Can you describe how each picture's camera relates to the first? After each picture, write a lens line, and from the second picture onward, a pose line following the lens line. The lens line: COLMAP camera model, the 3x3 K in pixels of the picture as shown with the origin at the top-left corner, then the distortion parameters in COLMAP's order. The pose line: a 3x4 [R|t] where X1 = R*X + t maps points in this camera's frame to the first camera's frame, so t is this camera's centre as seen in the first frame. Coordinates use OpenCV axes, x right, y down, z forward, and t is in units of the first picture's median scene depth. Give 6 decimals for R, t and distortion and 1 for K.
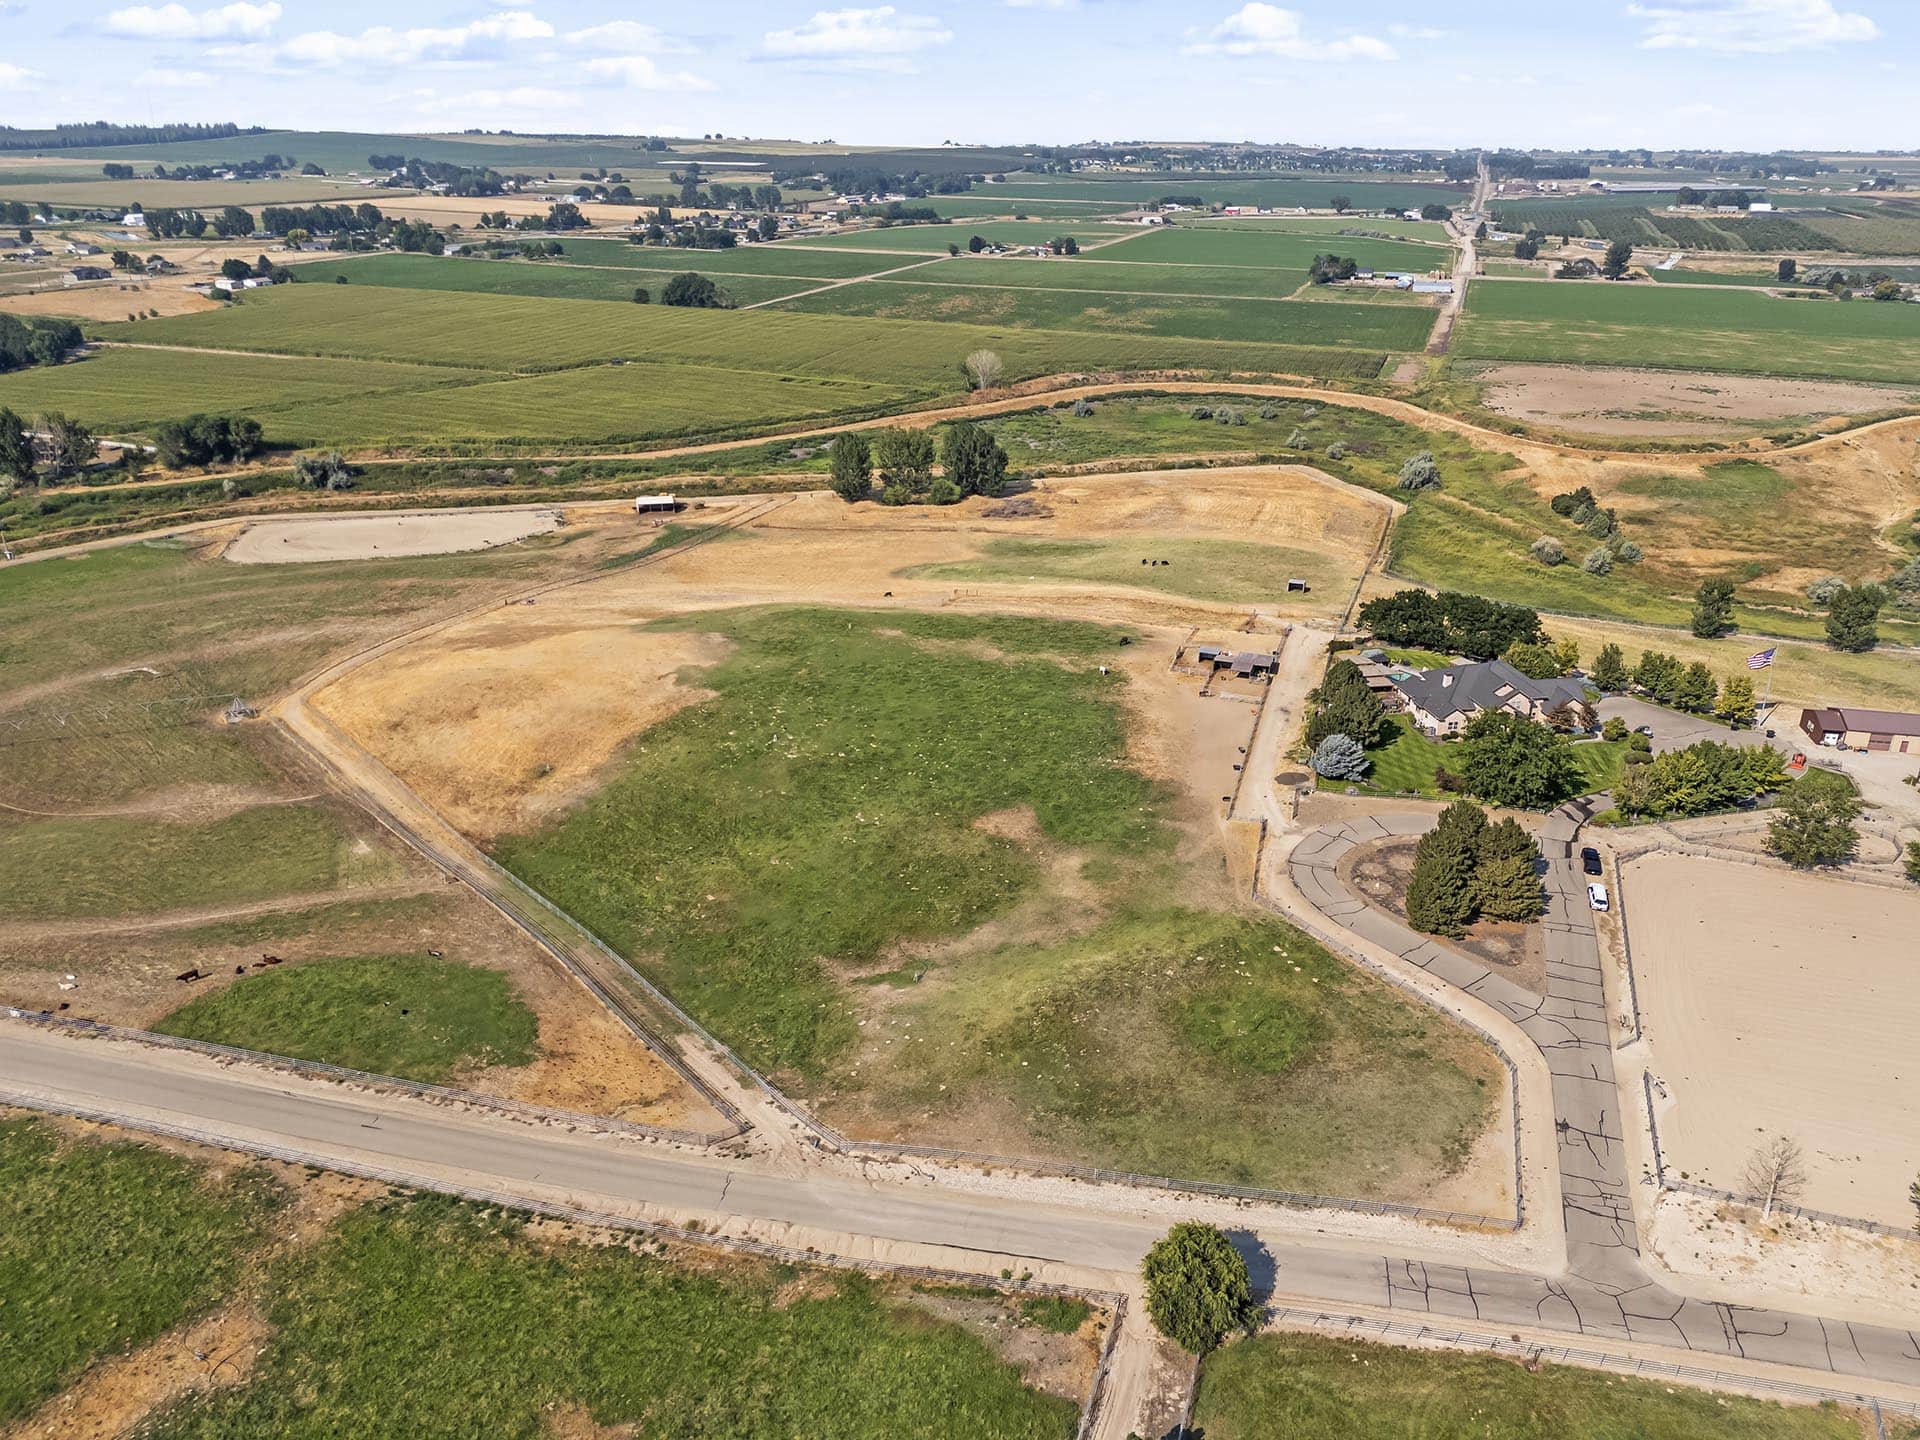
lens RADIAL K [[1440.0, 0, 960.0], [0, 1440.0, 720.0], [0, 0, 1]] dist [0.096625, -0.129155]
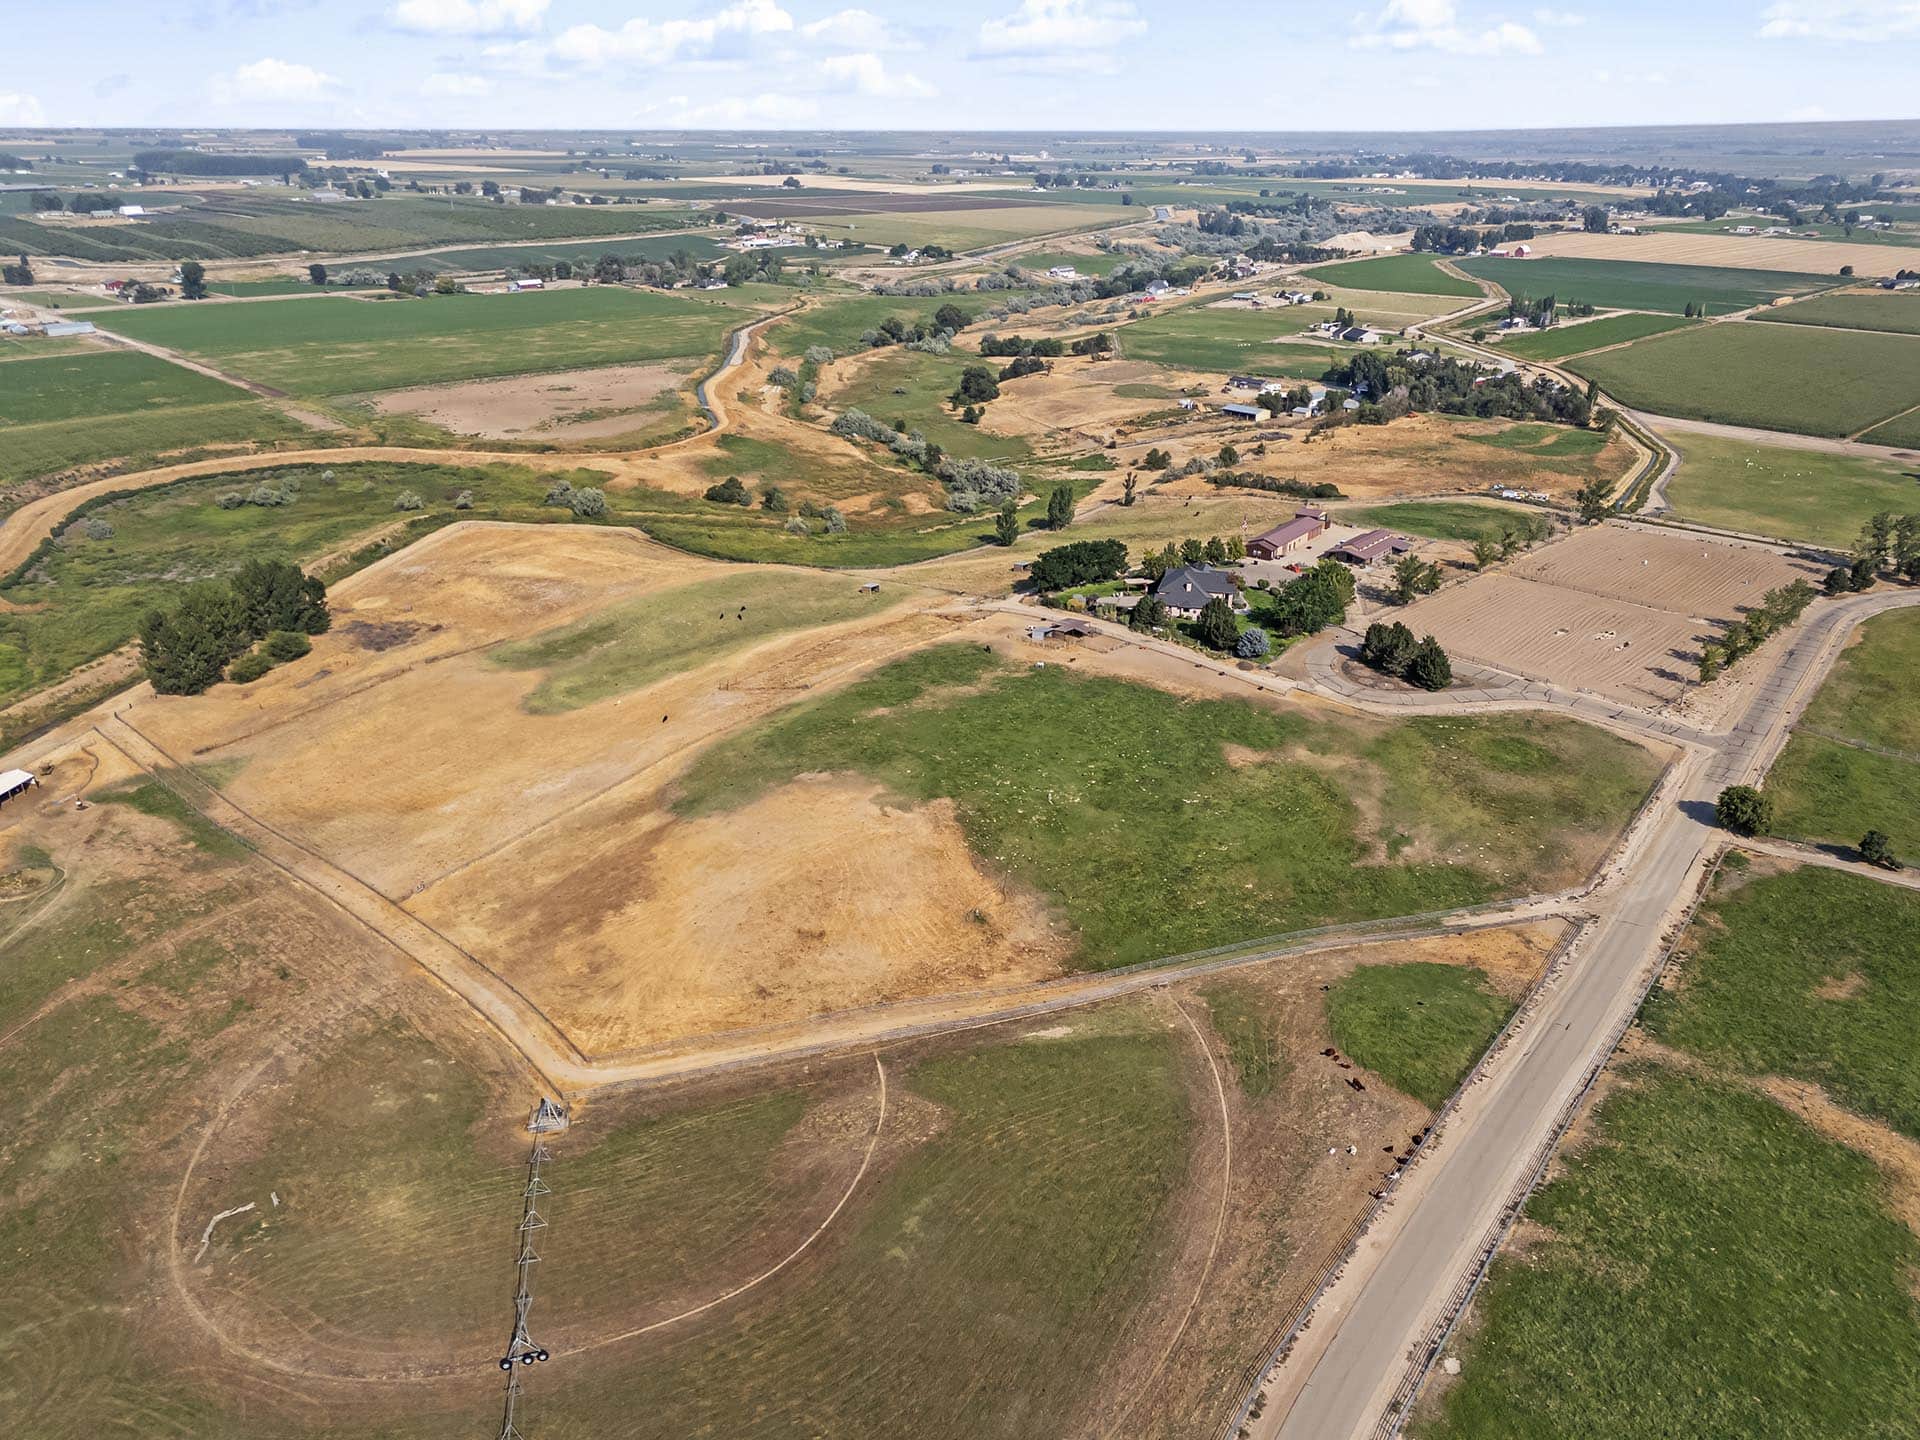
lens RADIAL K [[1440.0, 0, 960.0], [0, 1440.0, 720.0], [0, 0, 1]] dist [0.096625, -0.129155]
pose [[0.404950, -0.360164, 0.840415, -1.115235], [0.344068, 0.911615, 0.224889, -0.331239], [-0.847132, 0.198091, 0.493080, 0.480313]]
